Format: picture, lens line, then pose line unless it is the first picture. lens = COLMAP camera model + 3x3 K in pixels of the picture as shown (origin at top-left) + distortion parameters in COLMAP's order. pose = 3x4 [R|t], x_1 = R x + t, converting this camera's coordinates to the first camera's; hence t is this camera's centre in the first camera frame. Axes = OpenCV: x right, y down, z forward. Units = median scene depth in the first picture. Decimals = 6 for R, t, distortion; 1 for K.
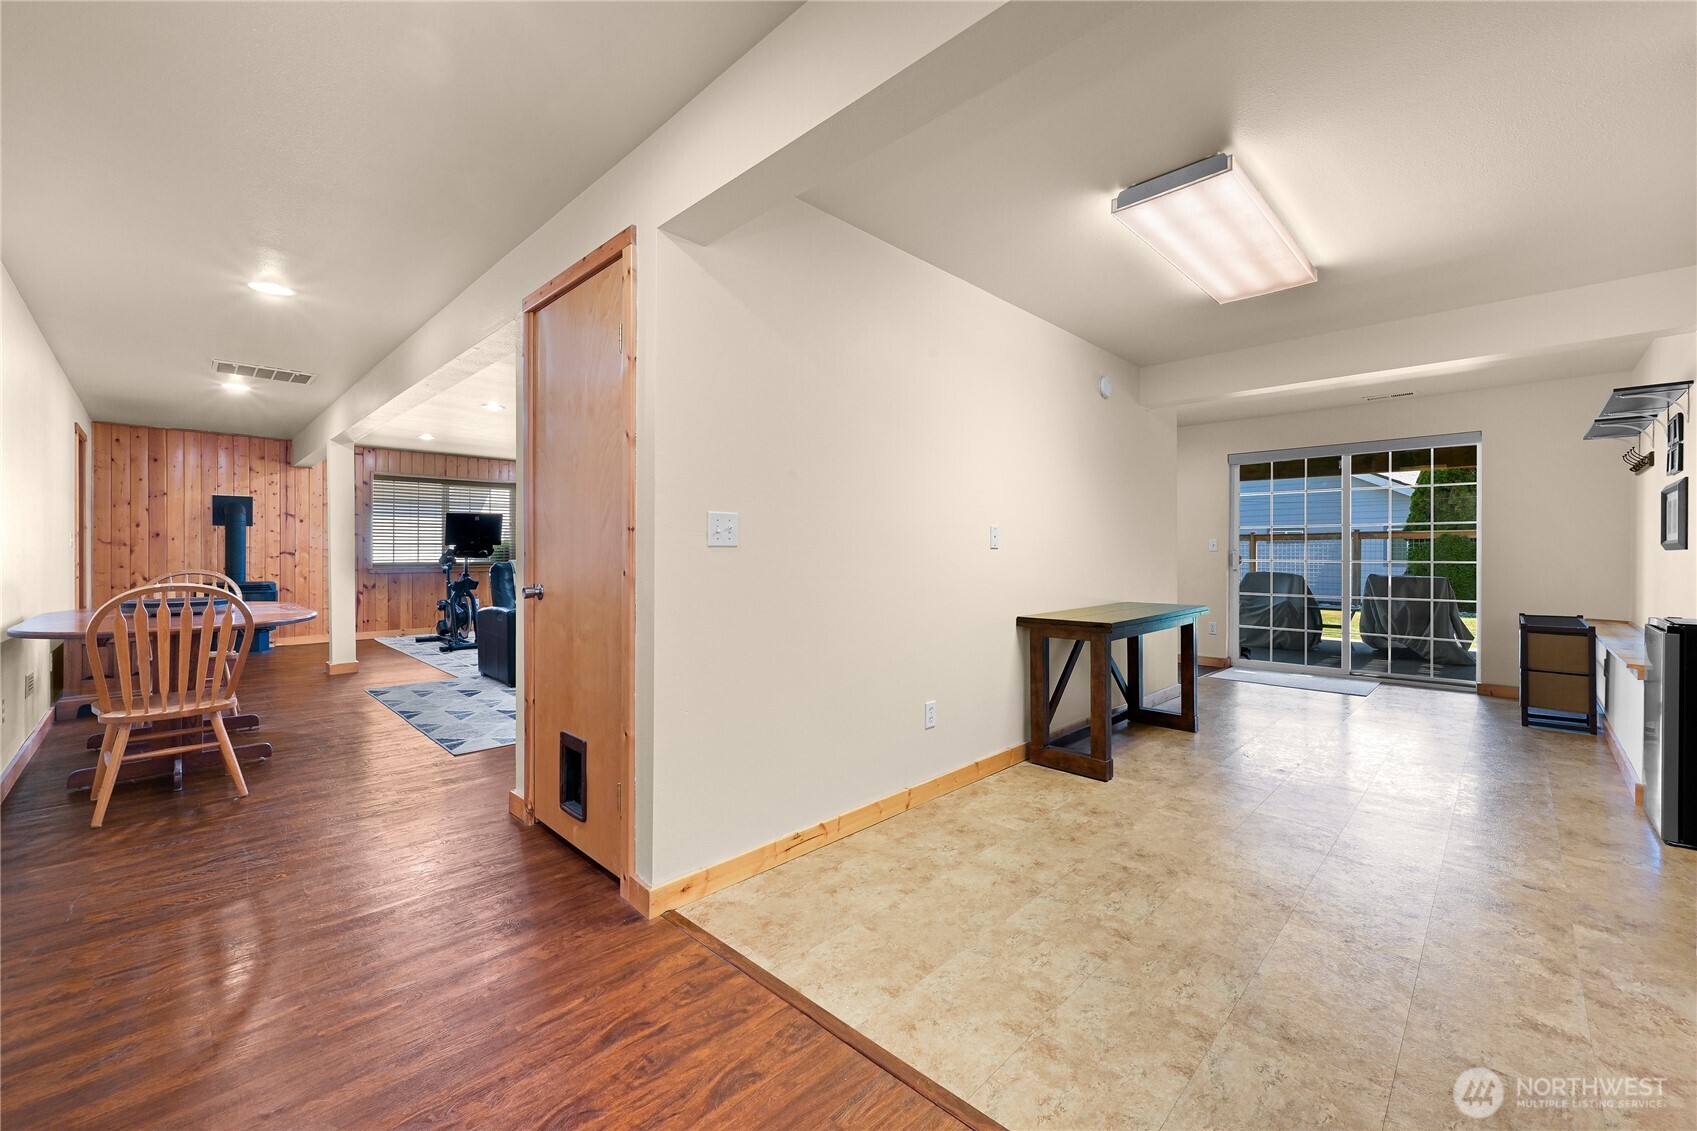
lens RADIAL K [[672.7, 0, 843.5], [0, 672.7, 554.4], [0, 0, 1]] dist [0.000000, 0.000149]
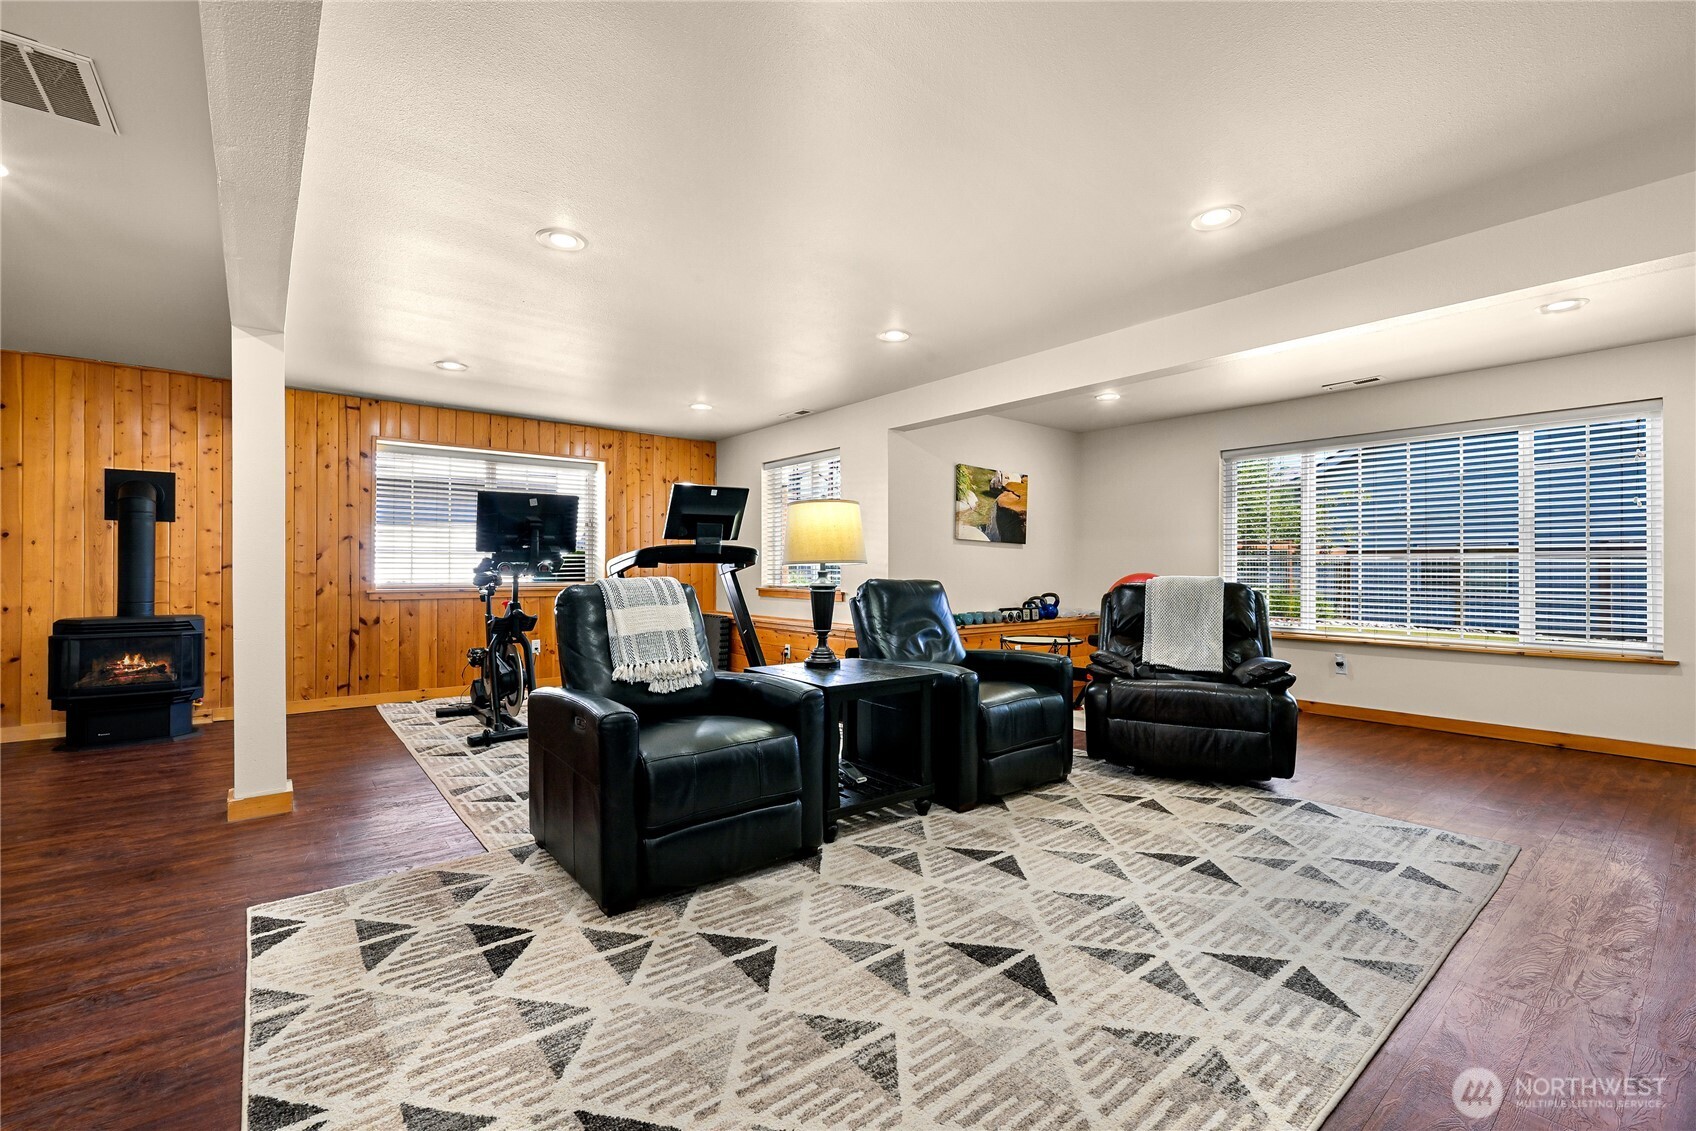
lens RADIAL K [[691.8, 0, 852.2], [0, 691.8, 572.7], [0, 0, 1]] dist [0.000889, 0.000151]
pose [[0.996772, 0.000390, -0.080286, -0.230892], [-0.000551, 0.999998, -0.001993, 0.004077], [0.080285, 0.002031, 0.996770, 0.440524]]
